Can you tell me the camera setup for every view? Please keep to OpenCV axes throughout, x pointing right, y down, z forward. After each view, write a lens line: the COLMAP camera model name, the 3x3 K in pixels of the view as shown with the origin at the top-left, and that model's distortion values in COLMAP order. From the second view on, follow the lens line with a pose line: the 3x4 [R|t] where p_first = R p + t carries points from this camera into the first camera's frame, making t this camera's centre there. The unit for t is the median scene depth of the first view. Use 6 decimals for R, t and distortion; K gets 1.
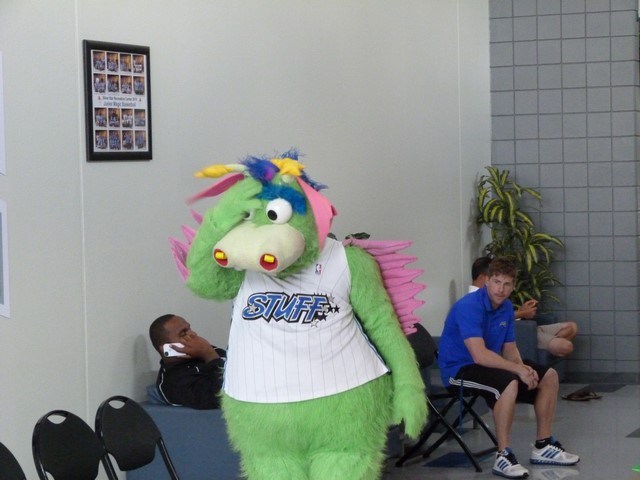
lens RADIAL K [[1870.9, 0, 320.0], [0, 1870.9, 240.0], [0, 0, 1]] dist [0.051807, 0.293259]
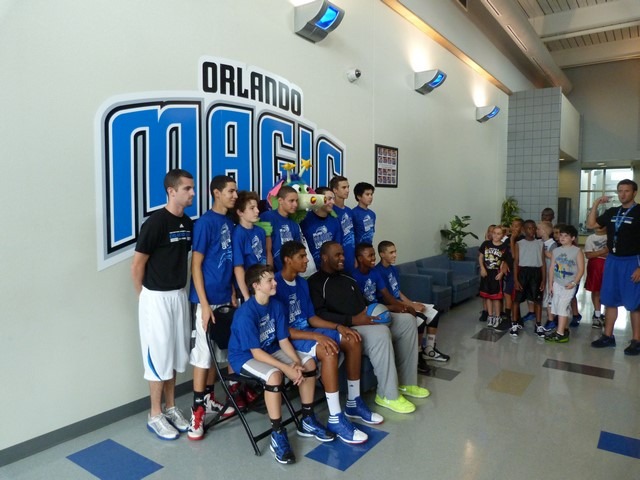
lens RADIAL K [[486.4, 0, 320.0], [0, 486.4, 240.0], [0, 0, 1]] dist [-0.011390, -0.000052]
pose [[0.972042, 0.044110, -0.230626, -0.030305], [-0.033882, 0.998266, 0.048126, 0.006028], [0.232349, -0.038967, 0.971852, 0.250264]]
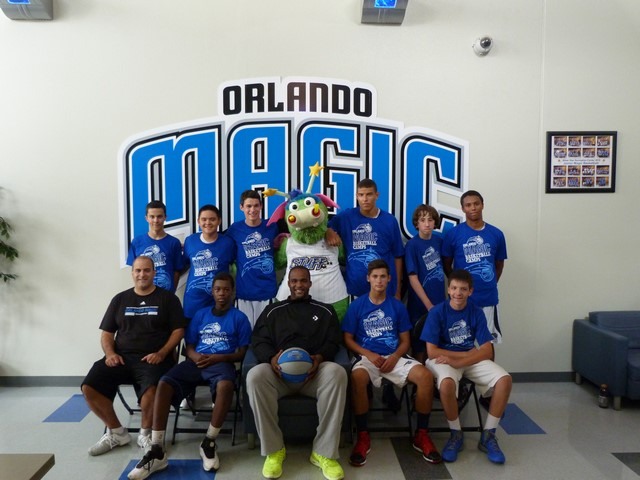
lens RADIAL K [[518.0, 0, 320.0], [0, 518.0, 240.0], [0, 0, 1]] dist [-0.006663, -0.009792]
pose [[0.391304, 0.088823, -0.915965, 0.279958], [-0.040079, 0.996032, 0.079466, -0.025853], [0.919388, 0.005616, 0.393311, 0.550894]]
